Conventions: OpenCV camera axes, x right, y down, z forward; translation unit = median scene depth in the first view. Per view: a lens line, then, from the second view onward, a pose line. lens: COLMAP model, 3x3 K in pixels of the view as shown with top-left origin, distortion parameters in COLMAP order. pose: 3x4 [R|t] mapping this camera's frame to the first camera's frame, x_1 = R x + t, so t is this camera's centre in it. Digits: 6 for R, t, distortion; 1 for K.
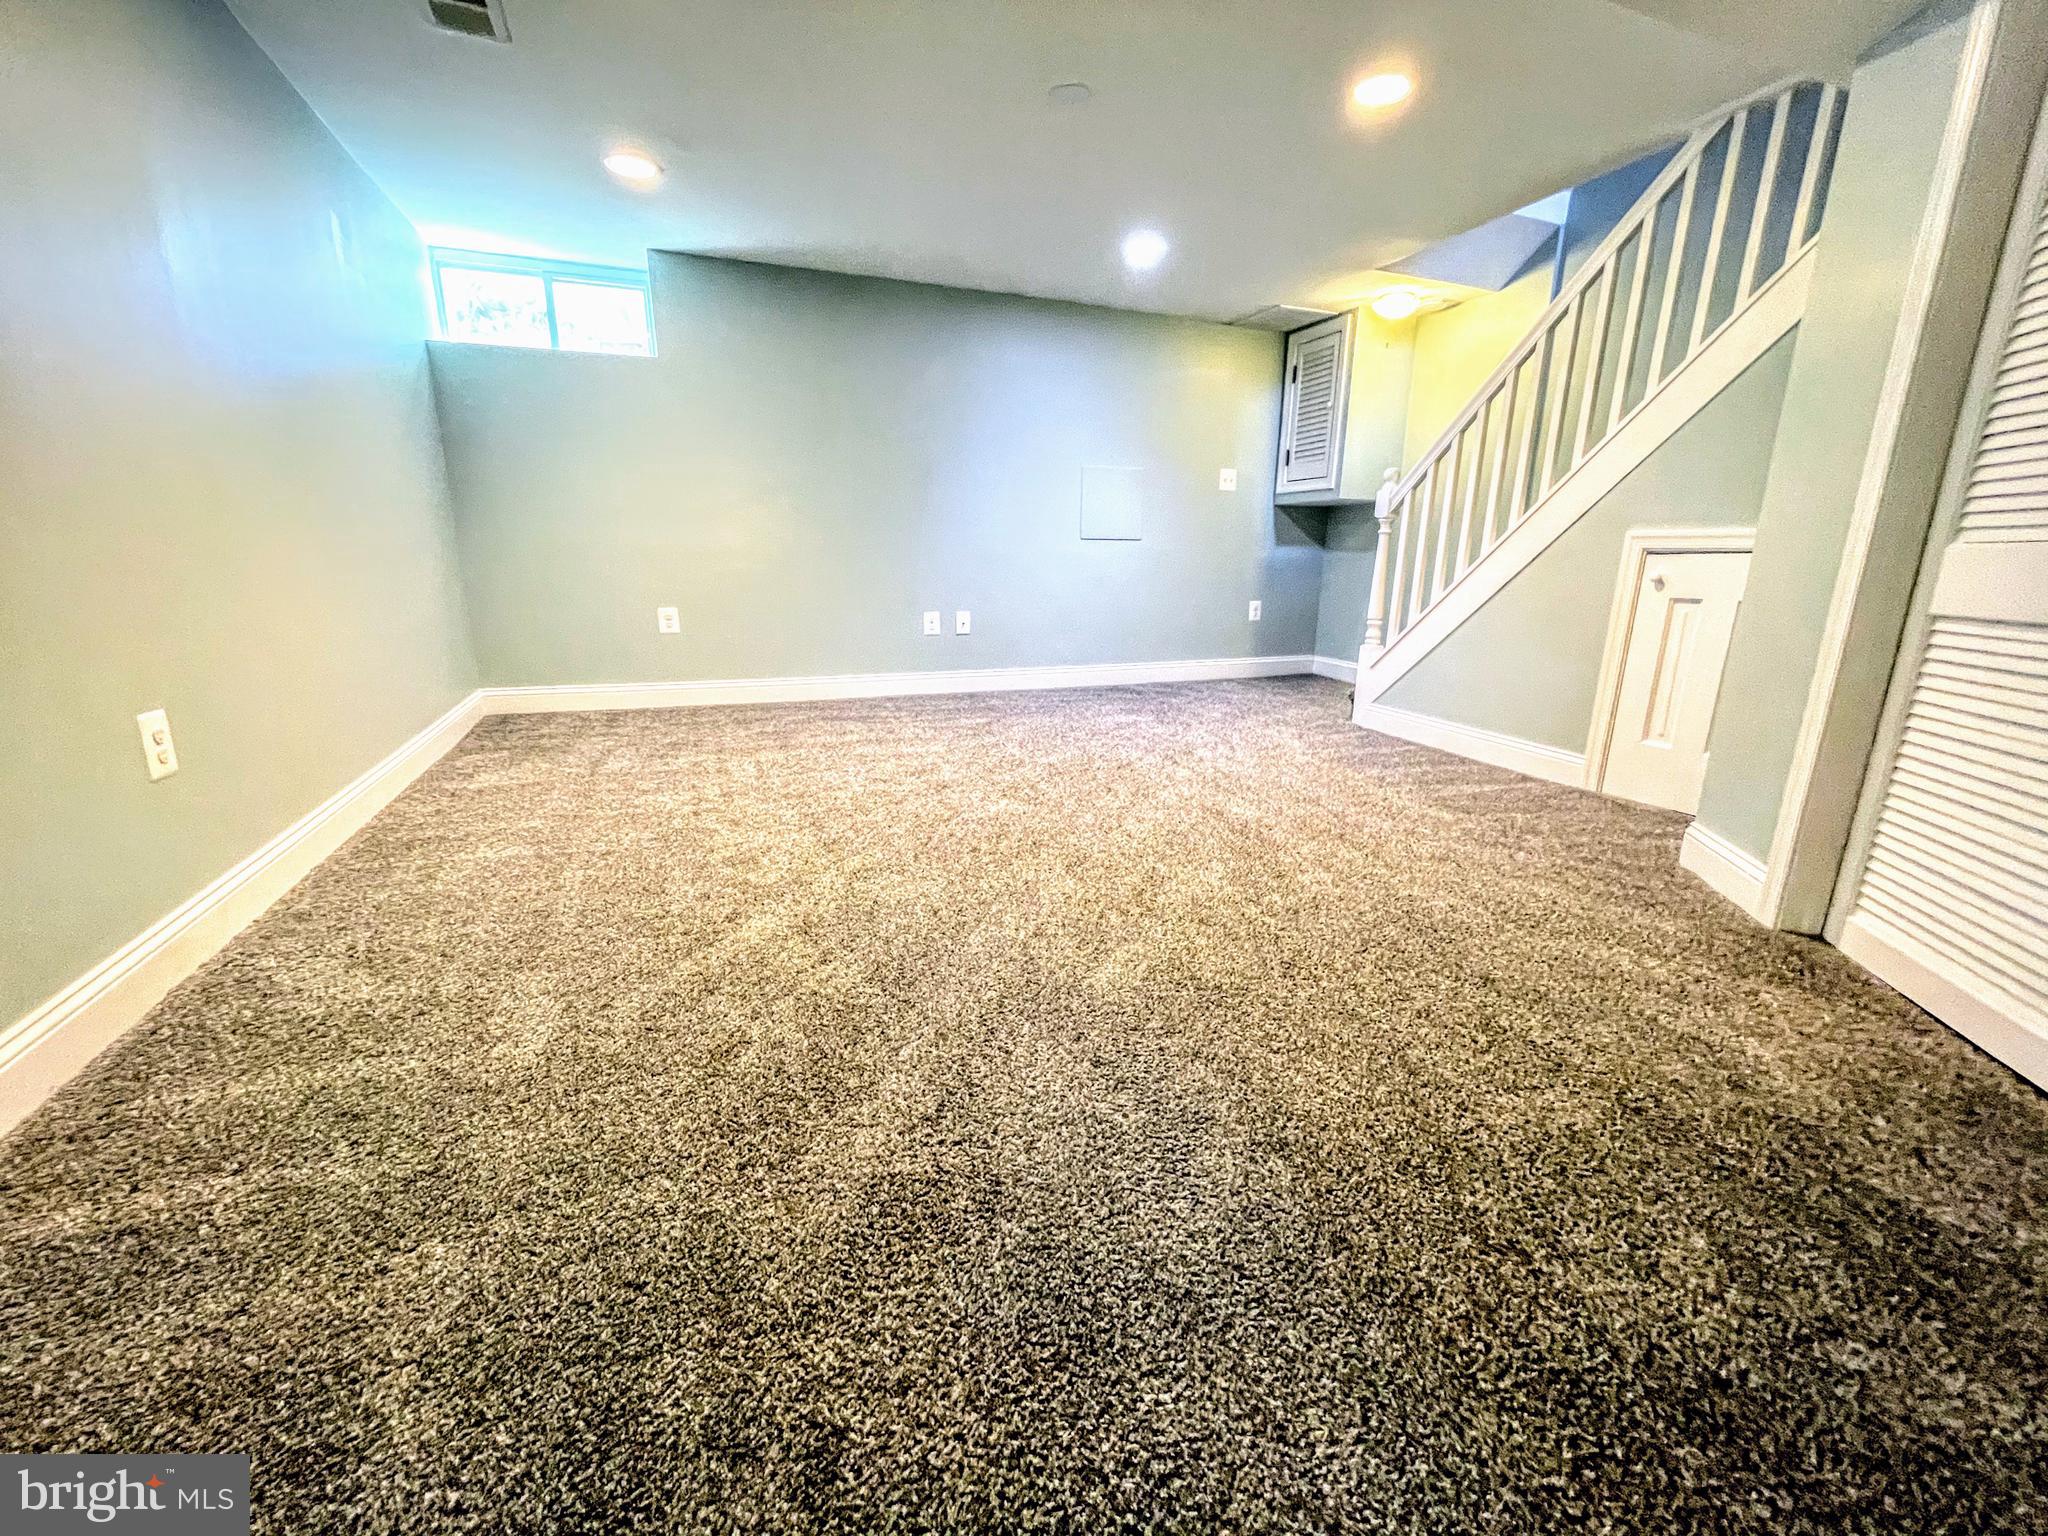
lens RADIAL K [[822.6, 0, 1019.6], [0, 822.6, 772.9], [0, 0, 1]] dist [-0.002210, -0.000604]
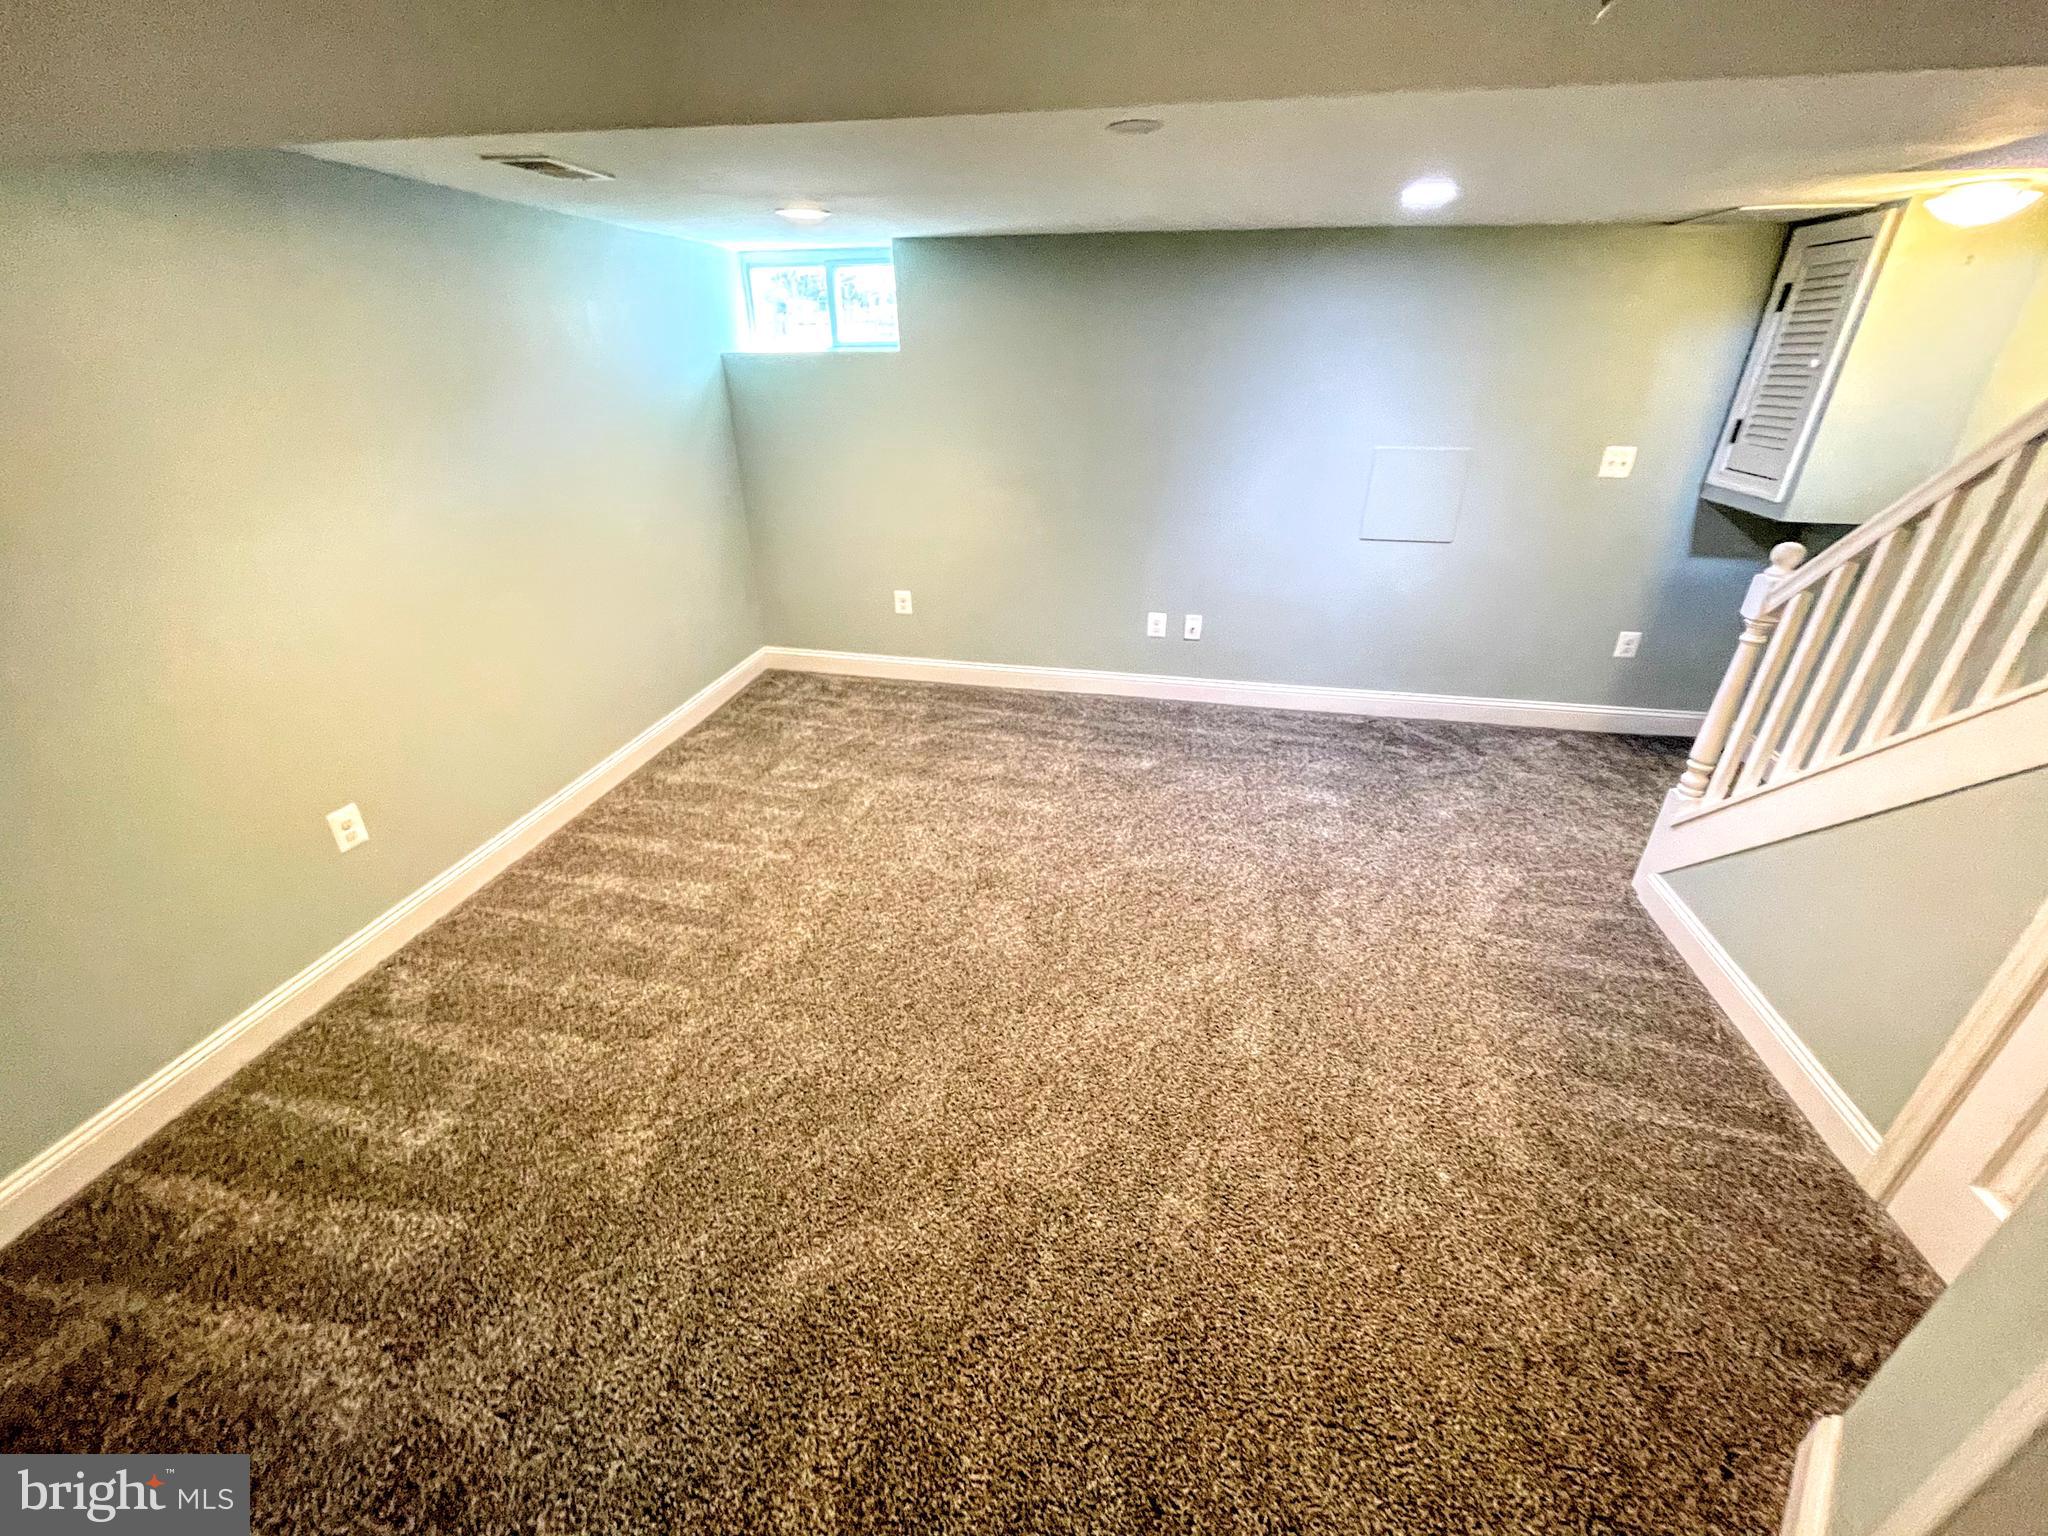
lens RADIAL K [[822.8, 0, 1030.6], [0, 822.8, 773.3], [0, 0, 1]] dist [-0.001138, -0.000185]
pose [[0.845707, 0.239521, -0.476875, 0.417346], [-0.130879, 0.959416, 0.249783, -0.389090], [0.517350, -0.148830, 0.842733, 0.217898]]
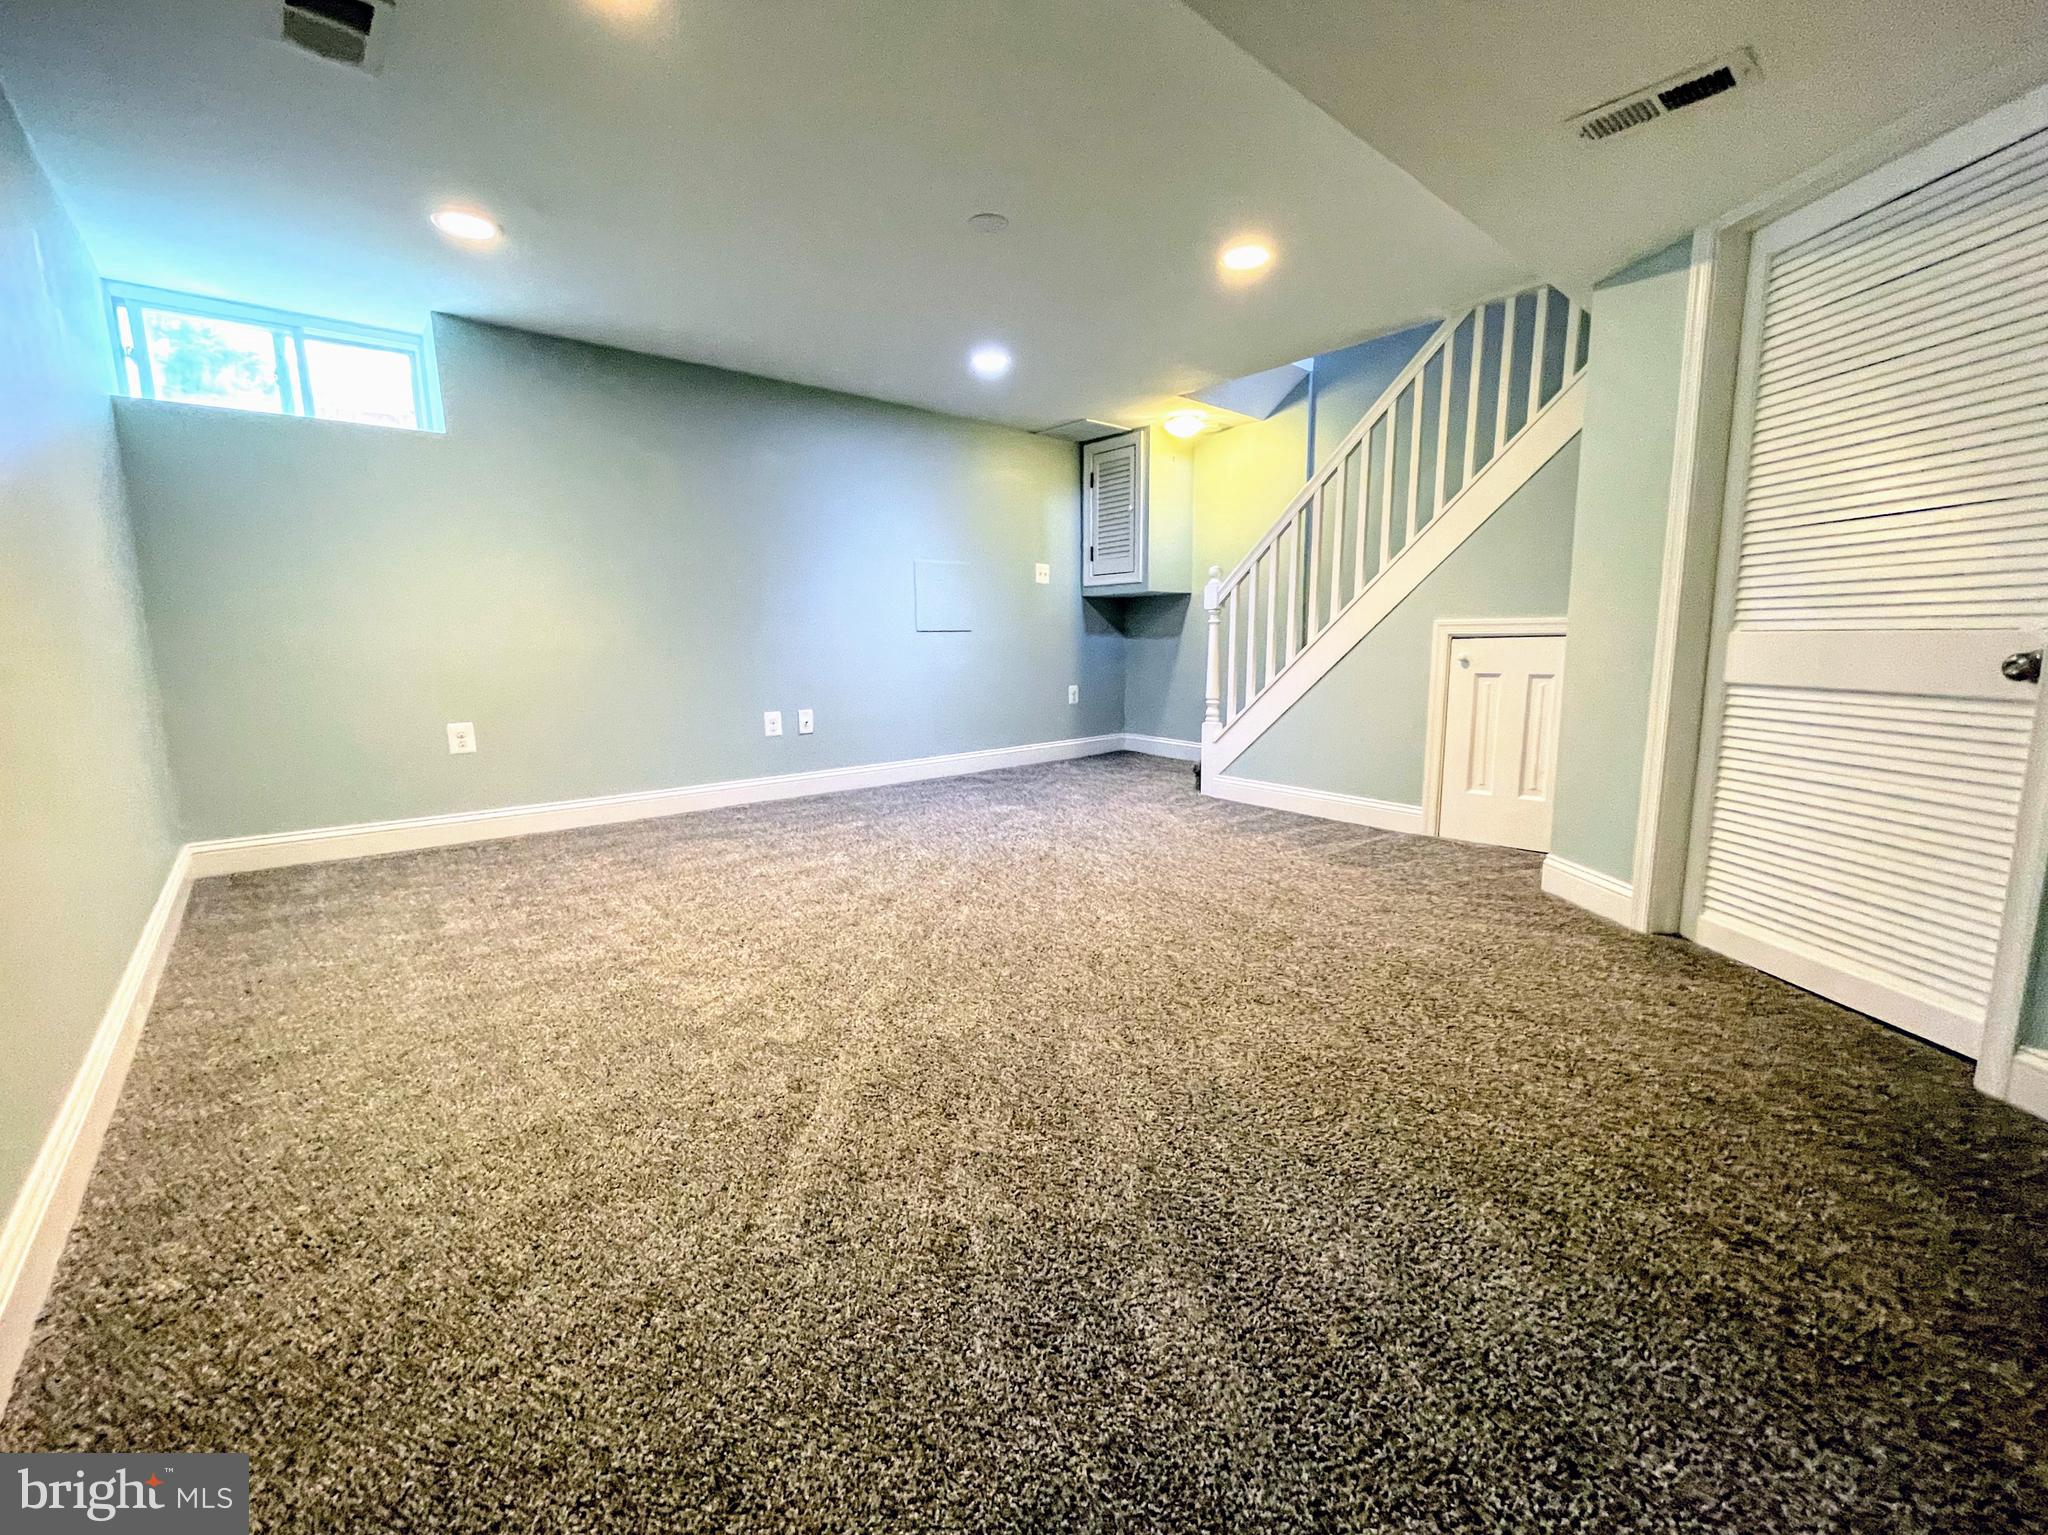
lens RADIAL K [[839.3, 0, 1018.3], [0, 839.3, 772.8], [0, 0, 1]] dist [-0.002008, -0.000845]
pose [[0.942670, -0.072957, 0.325655, -0.262769], [0.105659, 0.990860, -0.083865, -0.031991], [-0.316560, 0.113466, 0.941762, 0.051094]]
